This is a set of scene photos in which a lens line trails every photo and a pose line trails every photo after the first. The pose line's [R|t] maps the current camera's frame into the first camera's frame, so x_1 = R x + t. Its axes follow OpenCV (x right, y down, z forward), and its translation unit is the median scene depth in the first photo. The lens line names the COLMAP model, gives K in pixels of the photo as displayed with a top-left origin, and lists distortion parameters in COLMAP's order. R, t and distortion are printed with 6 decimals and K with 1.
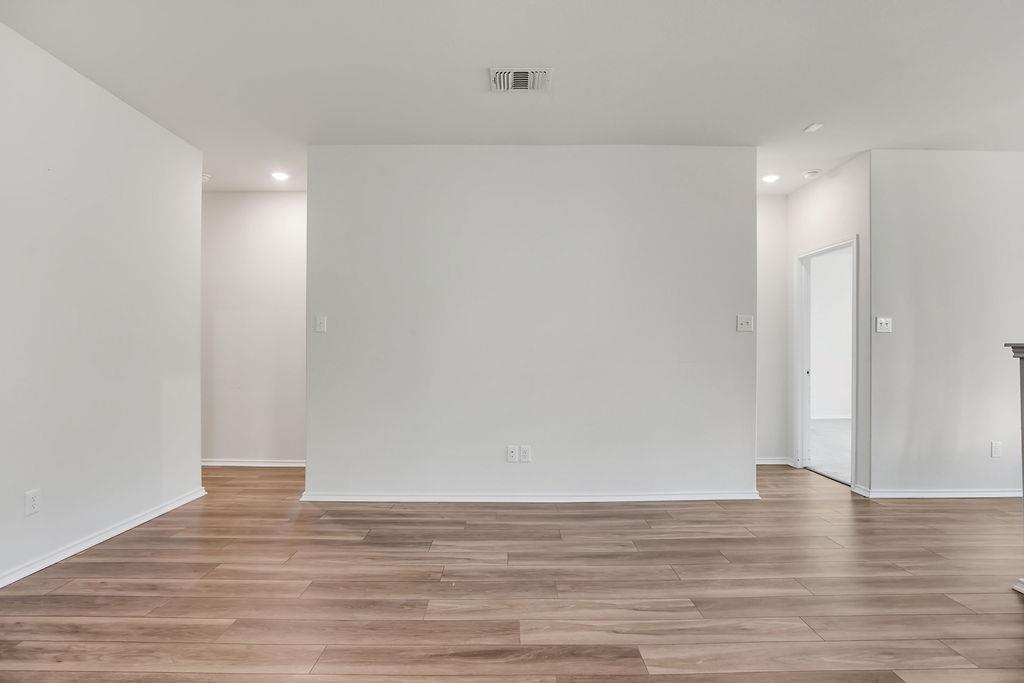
lens RADIAL K [[494.4, 0, 507.4], [0, 494.4, 345.9], [0, 0, 1]] dist [-0.055698, 0.021777]
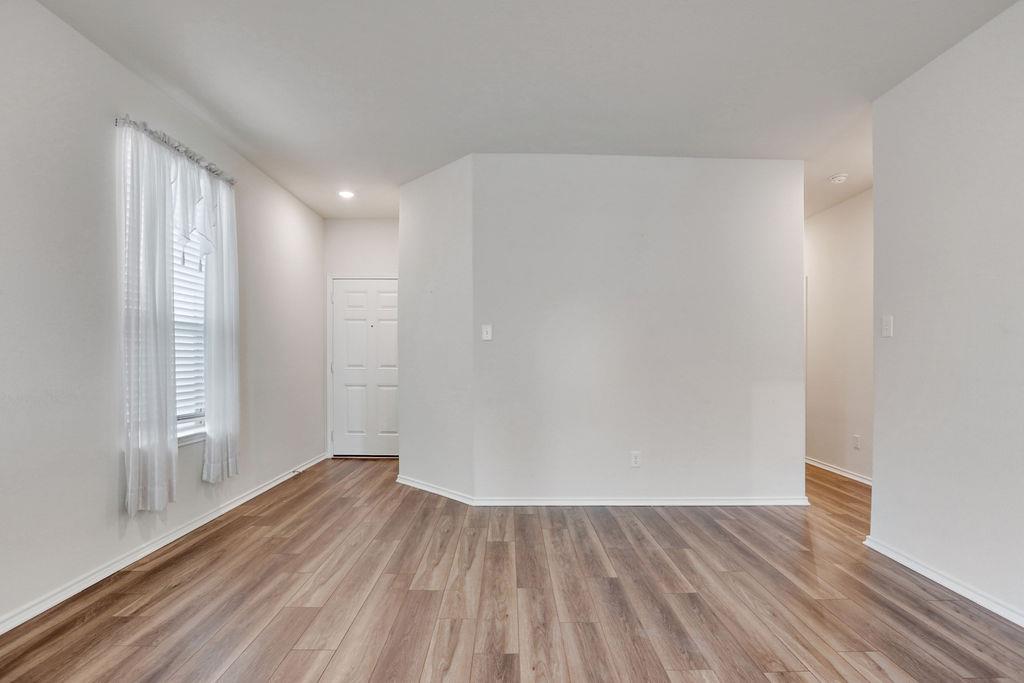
lens RADIAL K [[494.4, 0, 507.4], [0, 494.4, 345.9], [0, 0, 1]] dist [-0.055698, 0.021777]
pose [[0.010111, -0.025775, -0.999617, 0.456109], [-0.001128, 0.999667, -0.025787, 0.011084], [0.999948, 0.001389, 0.010079, 0.476869]]
